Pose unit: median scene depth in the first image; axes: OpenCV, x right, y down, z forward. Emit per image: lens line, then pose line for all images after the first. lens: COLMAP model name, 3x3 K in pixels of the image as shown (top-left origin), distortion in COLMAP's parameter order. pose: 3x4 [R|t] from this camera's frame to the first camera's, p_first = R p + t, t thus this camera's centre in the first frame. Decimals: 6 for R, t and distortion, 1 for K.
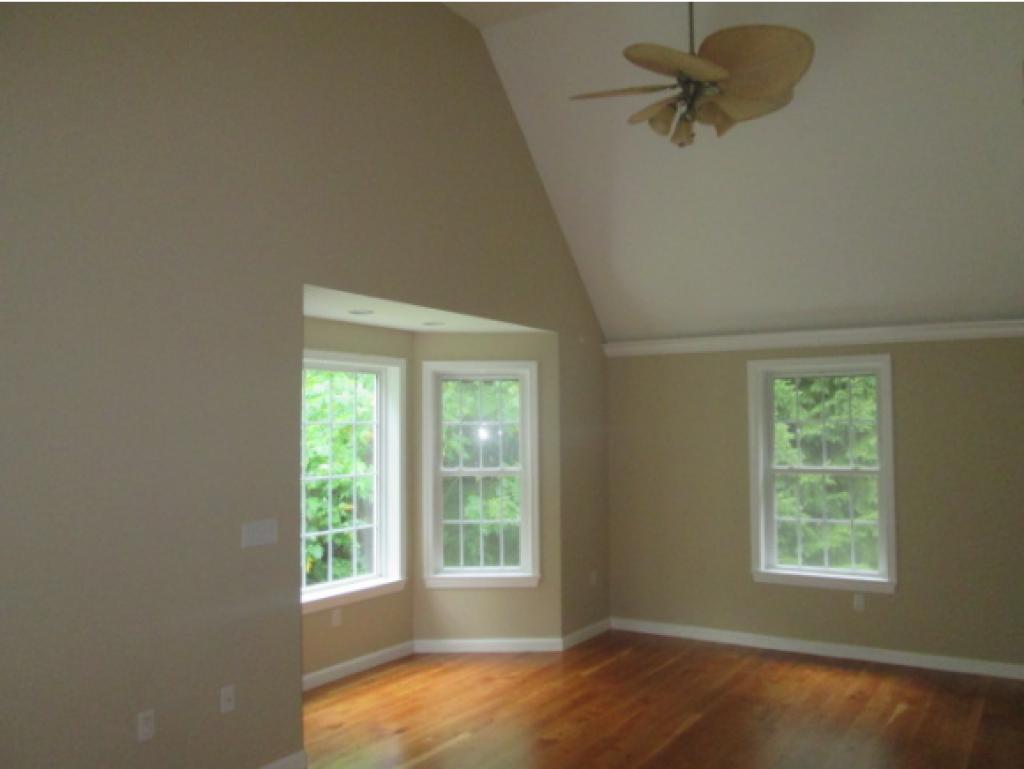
lens RADIAL K [[860.4, 0, 512.0], [0, 860.4, 384.5], [0, 0, 1]] dist [-0.062036, 0.001283]
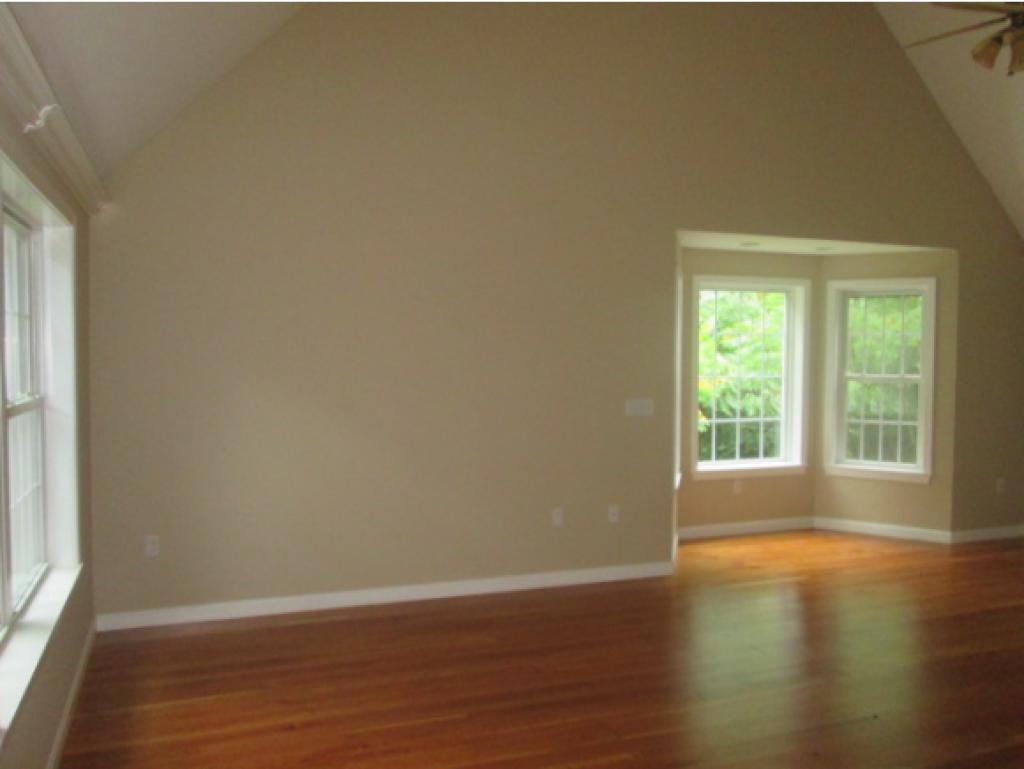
lens RADIAL K [[860.4, 0, 512.0], [0, 860.4, 384.5], [0, 0, 1]] dist [-0.062036, 0.001283]
pose [[0.800164, 0.036485, -0.598671, 0.250987], [0.021076, 0.995821, 0.088858, 0.001331], [0.599411, -0.083719, 0.796051, -0.179637]]
